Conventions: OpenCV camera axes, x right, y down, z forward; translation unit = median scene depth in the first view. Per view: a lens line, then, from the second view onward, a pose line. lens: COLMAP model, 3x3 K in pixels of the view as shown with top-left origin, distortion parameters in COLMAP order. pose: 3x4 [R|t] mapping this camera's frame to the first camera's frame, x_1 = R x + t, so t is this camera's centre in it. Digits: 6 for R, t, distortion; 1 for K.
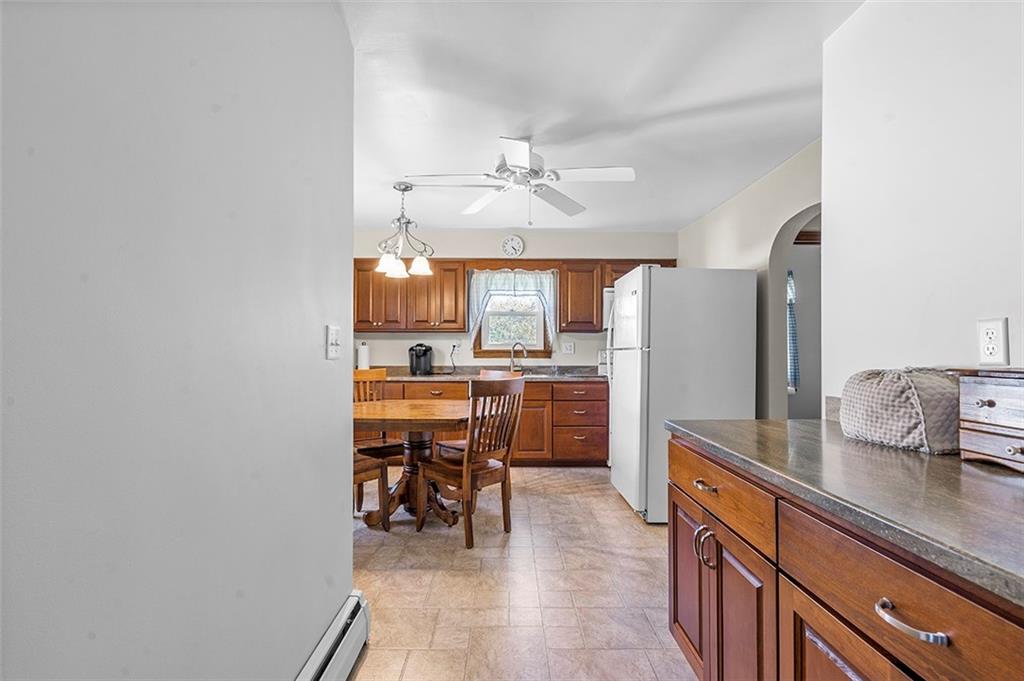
lens RADIAL K [[462.0, 0, 499.5], [0, 462.0, 340.8], [0, 0, 1]] dist [-0.002927, 0.000019]
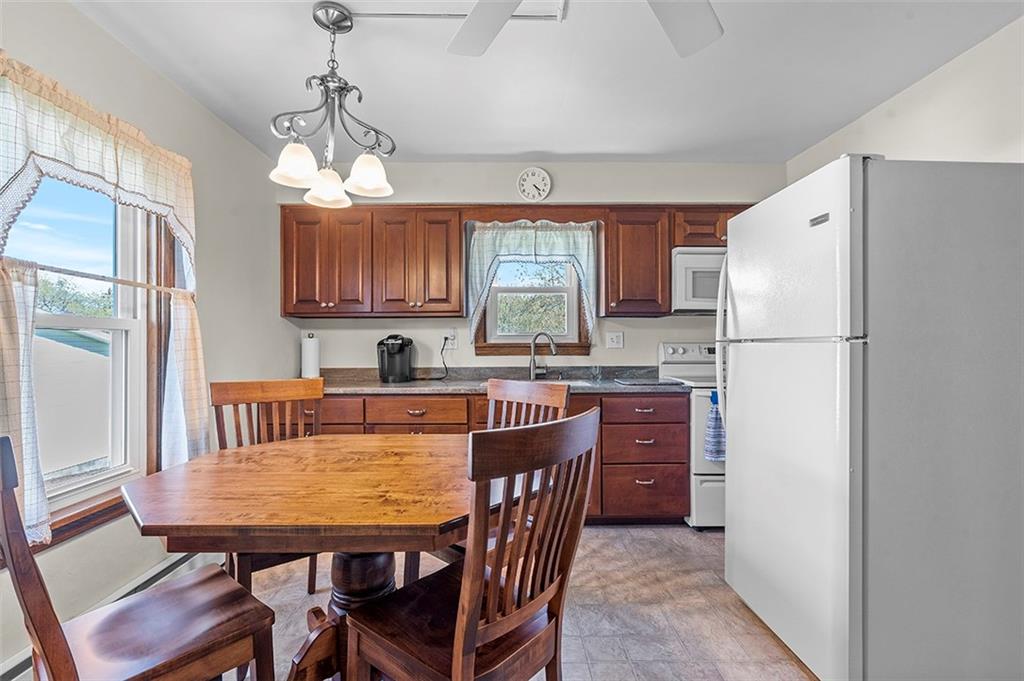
lens RADIAL K [[458.6, 0, 506.5], [0, 458.6, 335.8], [0, 0, 1]] dist [-0.002319, 0.000006]
pose [[0.999846, -0.005778, 0.016584, -0.022045], [0.005724, 0.999978, 0.003311, 0.006384], [-0.016602, -0.003215, 0.999857, 0.344028]]
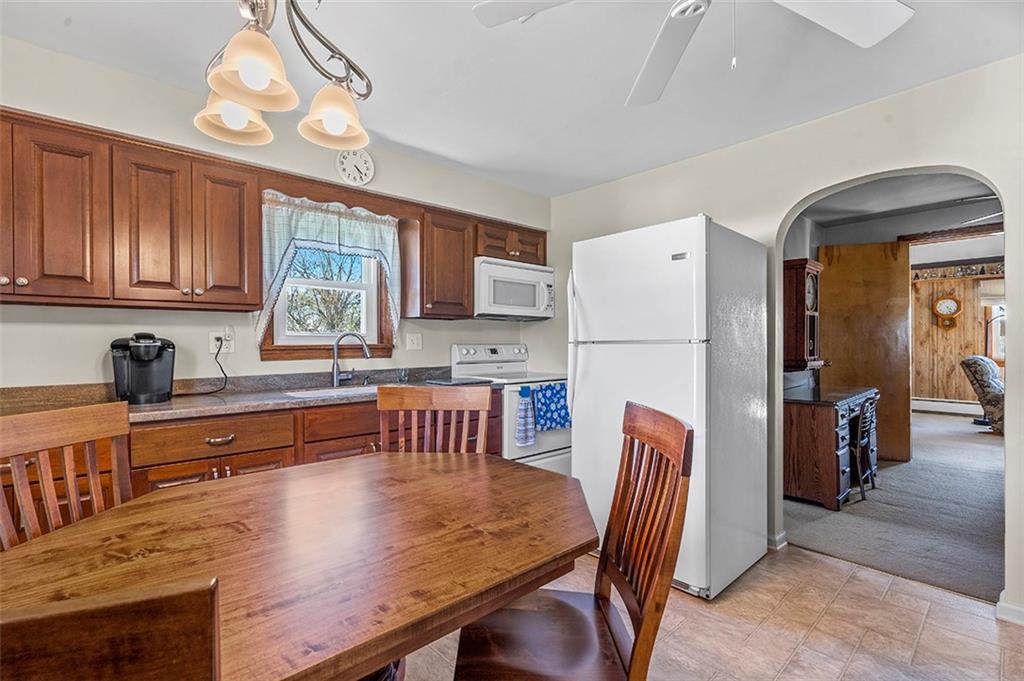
lens RADIAL K [[462.0, 0, 499.5], [0, 462.0, 340.8], [0, 0, 1]] dist [-0.002927, 0.000019]
pose [[0.743375, -0.002732, 0.668870, -0.217800], [-0.006343, 0.999918, 0.011134, 0.006479], [-0.668845, -0.012520, 0.743296, 0.436389]]
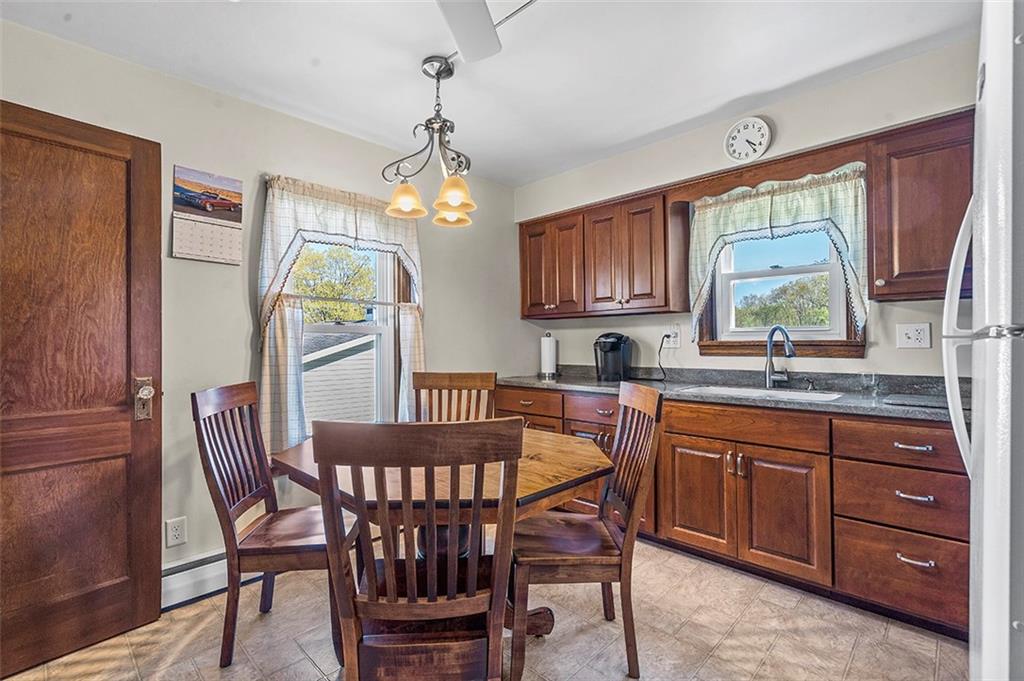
lens RADIAL K [[458.4, 0, 512.9], [0, 458.4, 334.9], [0, 0, 1]] dist [0.001018, 0.000457]
pose [[0.729664, -0.018517, -0.683555, 0.177250], [0.021586, 0.999759, -0.004040, 0.008668], [0.683465, -0.011807, 0.729887, 0.434467]]
